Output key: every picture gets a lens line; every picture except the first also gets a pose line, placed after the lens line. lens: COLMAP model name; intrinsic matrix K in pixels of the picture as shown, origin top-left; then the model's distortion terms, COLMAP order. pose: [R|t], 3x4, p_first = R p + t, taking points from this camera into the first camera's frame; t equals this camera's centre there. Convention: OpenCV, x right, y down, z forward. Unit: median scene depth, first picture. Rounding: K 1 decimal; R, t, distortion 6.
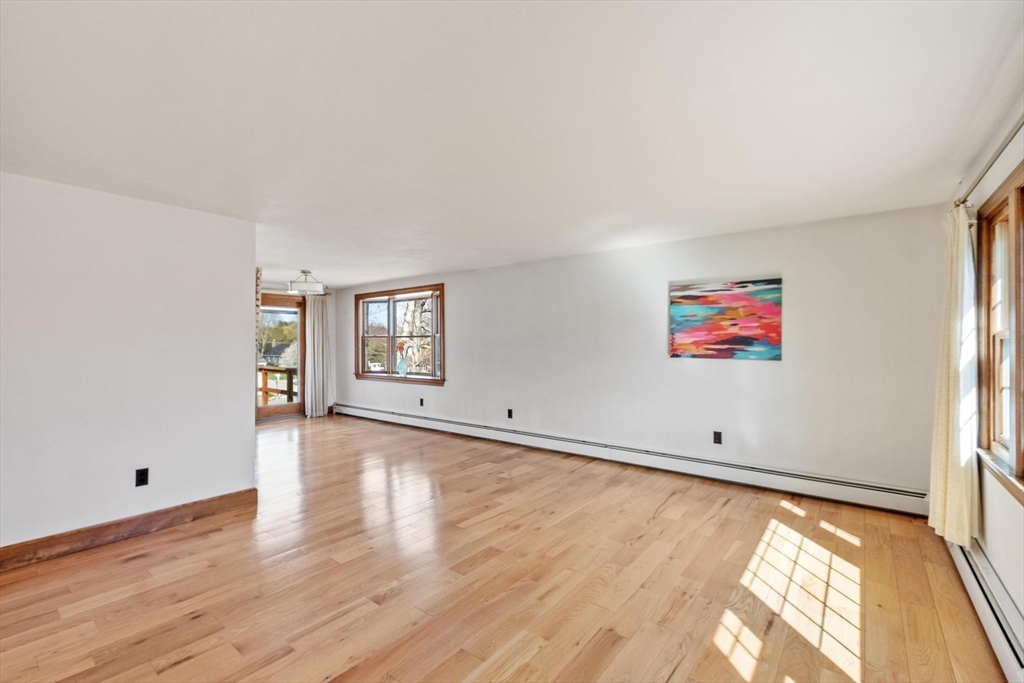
lens RADIAL K [[448.8, 0, 486.4], [0, 448.8, 343.0], [0, 0, 1]] dist [0.000637, -0.000127]
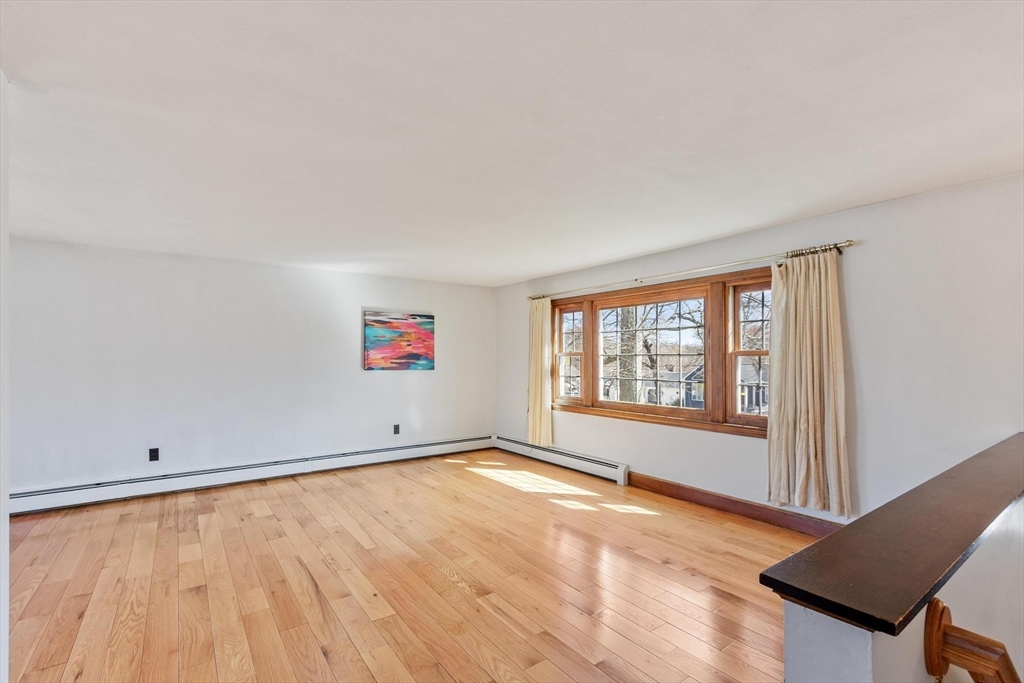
lens RADIAL K [[453.7, 0, 486.9], [0, 453.7, 359.2], [0, 0, 1]] dist [0.000379, 0.000260]
pose [[0.270095, -0.001254, 0.962833, -0.735939], [0.002081, 0.999998, 0.000719, 0.002686], [-0.962831, 0.001810, 0.270097, 0.394439]]
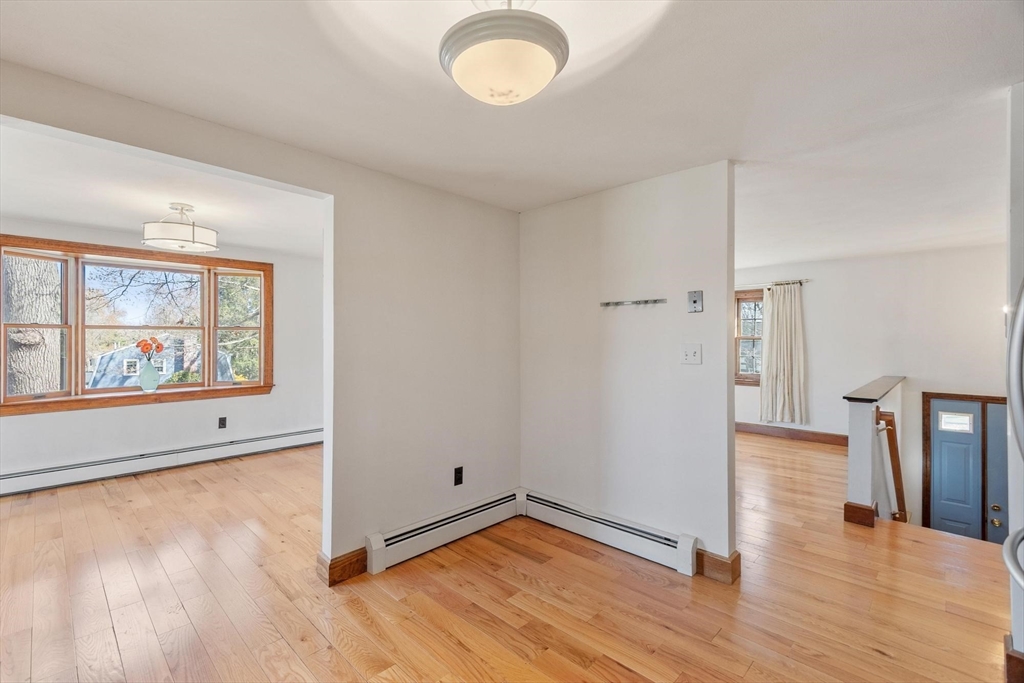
lens RADIAL K [[450.4, 0, 480.1], [0, 450.4, 341.0], [0, 0, 1]] dist [0.001182, -0.000176]
pose [[0.109164, -0.004264, 0.994015, -1.369290], [-0.002309, 0.999987, 0.004543, -0.001396], [-0.994021, -0.002791, 0.109152, 0.883262]]
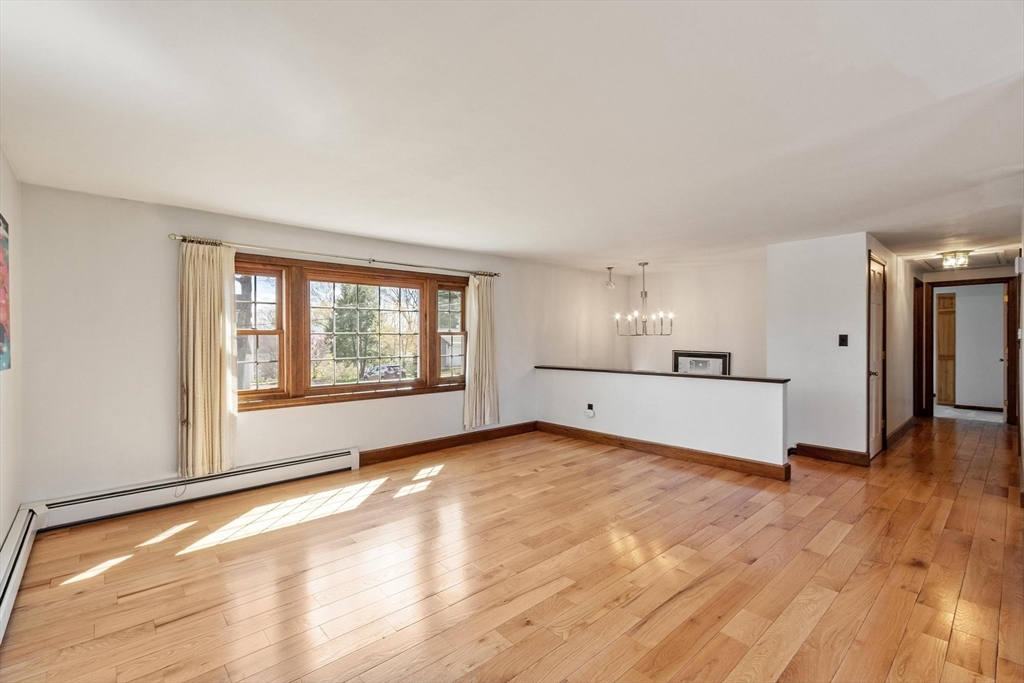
lens RADIAL K [[453.5, 0, 483.9], [0, 453.5, 336.9], [0, 0, 1]] dist [0.001738, -0.000431]
pose [[-0.985954, 0.004936, 0.166946, -0.036490], [0.005346, 0.999984, 0.002007, 0.000859], [-0.166933, 0.002871, -0.985964, 1.402637]]
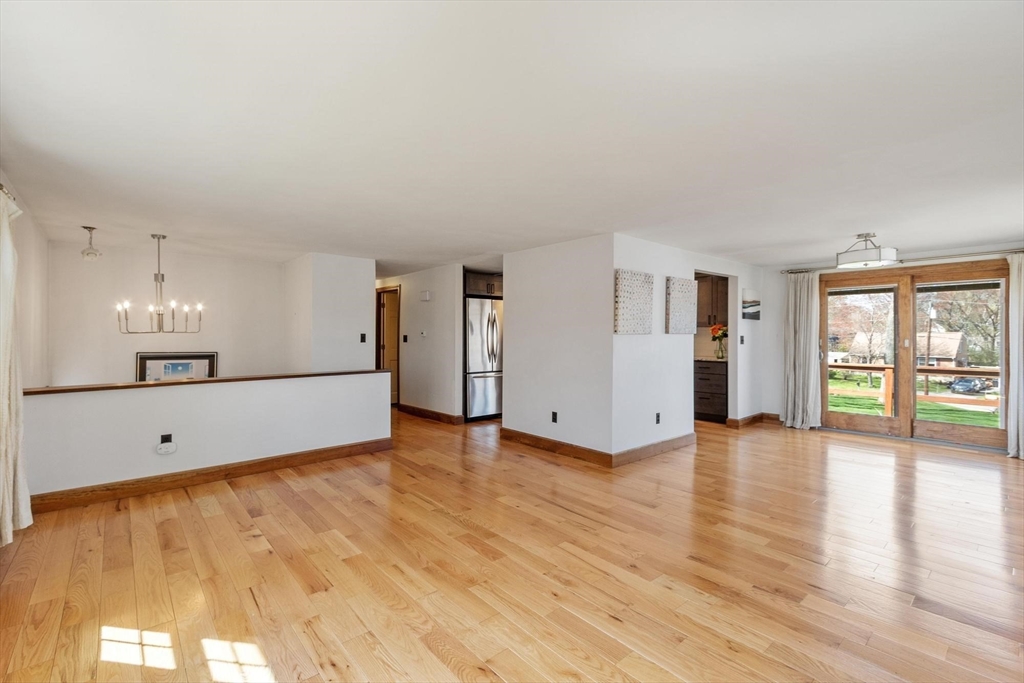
lens RADIAL K [[453.5, 0, 483.9], [0, 453.5, 336.9], [0, 0, 1]] dist [0.001738, -0.000431]
pose [[-0.190363, 0.007833, -0.981683, 0.658141], [-0.001717, 0.999964, 0.008312, 0.000612], [0.981712, 0.003268, -0.190342, 0.806341]]
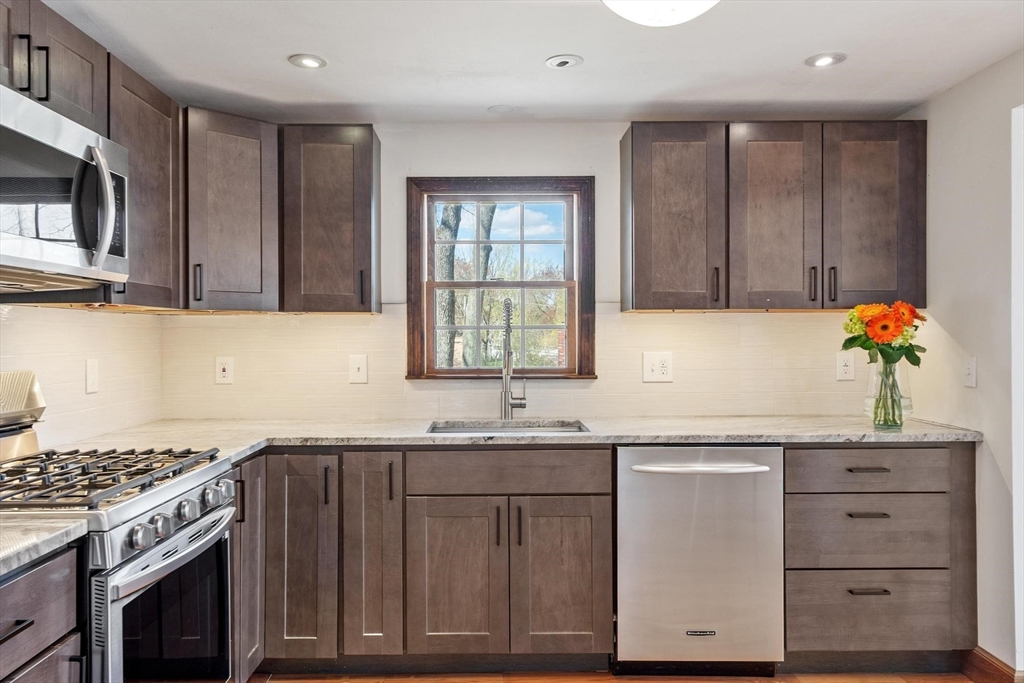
lens RADIAL K [[771.3, 0, 483.9], [0, 771.3, 341.5], [0, 0, 1]] dist [0.011142, -0.004121]
pose [[0.637590, 0.001444, -0.770375, -0.808895], [0.002362, 0.999990, 0.003829, 0.004972], [0.770373, -0.004261, 0.637580, 0.564755]]
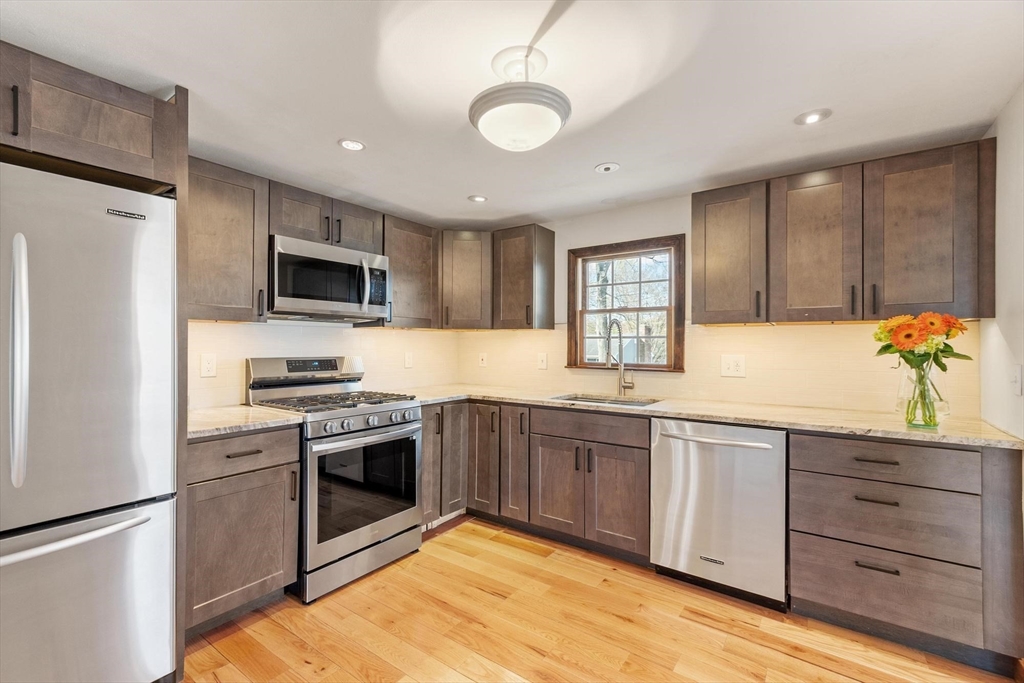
lens RADIAL K [[448.8, 0, 486.4], [0, 448.8, 343.0], [0, 0, 1]] dist [0.000637, -0.000127]
pose [[0.044644, -0.003107, -0.998998, -0.677317], [-0.005494, 0.999979, -0.003355, 0.006523], [0.998988, 0.005638, 0.044626, 0.859074]]
